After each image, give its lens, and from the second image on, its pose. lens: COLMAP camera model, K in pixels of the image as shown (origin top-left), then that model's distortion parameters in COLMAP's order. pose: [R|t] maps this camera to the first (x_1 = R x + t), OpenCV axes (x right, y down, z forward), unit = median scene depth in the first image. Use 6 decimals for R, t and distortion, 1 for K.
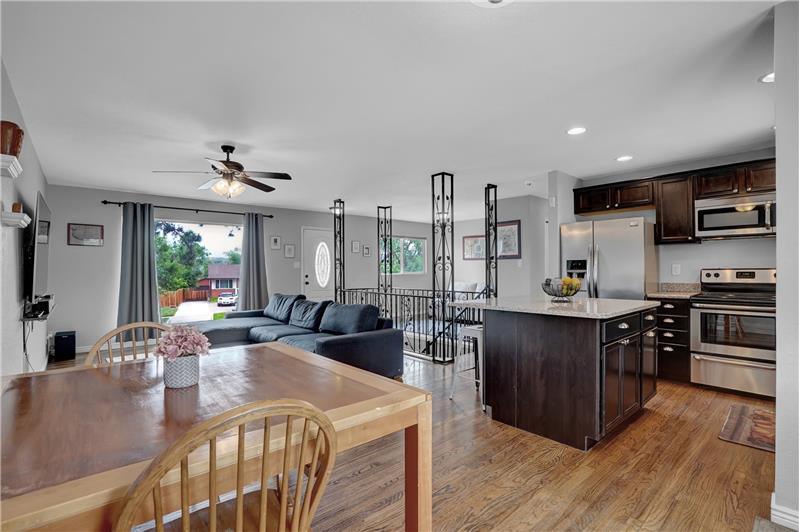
lens RADIAL K [[377.3, 0, 400.0], [0, 377.3, 266.0], [0, 0, 1]] dist [-0.049067, 0.018627]
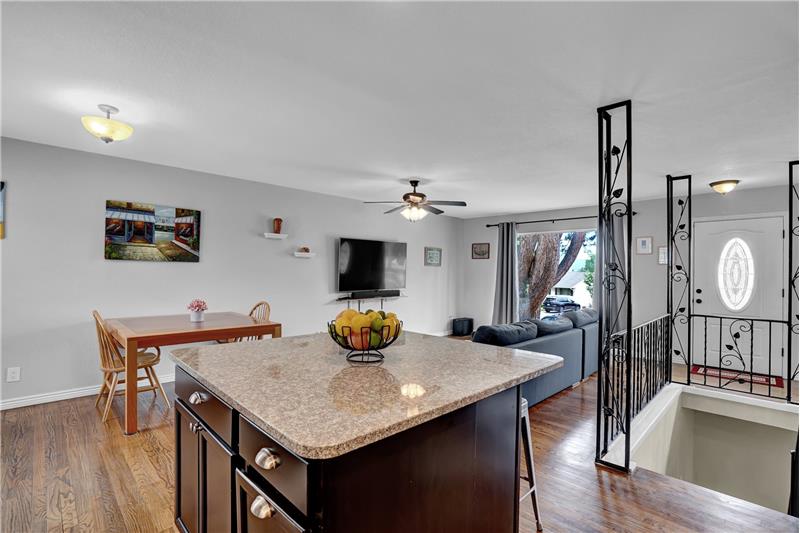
lens RADIAL K [[379.6, 0, 400.0], [0, 379.6, 266.5], [0, 0, 1]] dist [-0.049398, 0.027562]
pose [[0.046335, -0.005703, -0.998910, 0.768299], [-0.004332, 0.999973, -0.005910, -0.020600], [0.998917, 0.004601, 0.046309, 0.828956]]
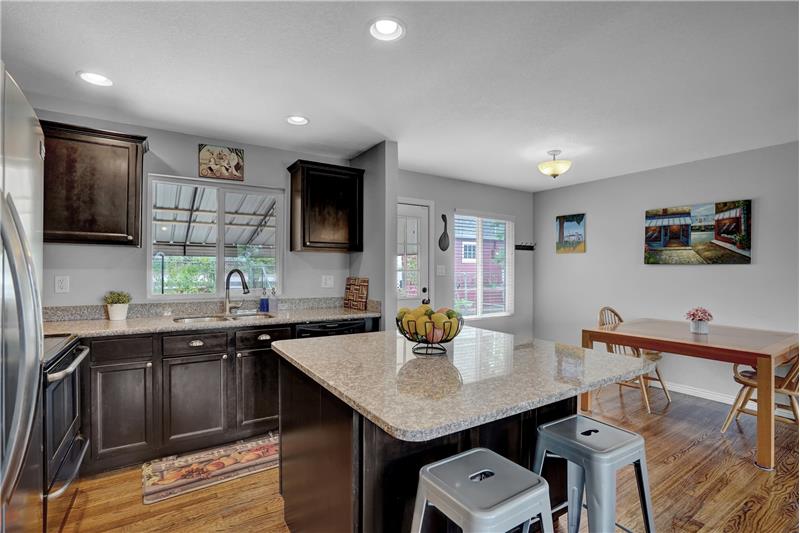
lens RADIAL K [[379.6, 0, 400.0], [0, 379.6, 266.5], [0, 0, 1]] dist [-0.049398, 0.027562]
pose [[-0.988373, 0.002256, 0.152032, 0.314680], [-0.000509, 0.999835, -0.018146, -0.015523], [-0.152048, -0.018013, -0.988209, 1.269602]]
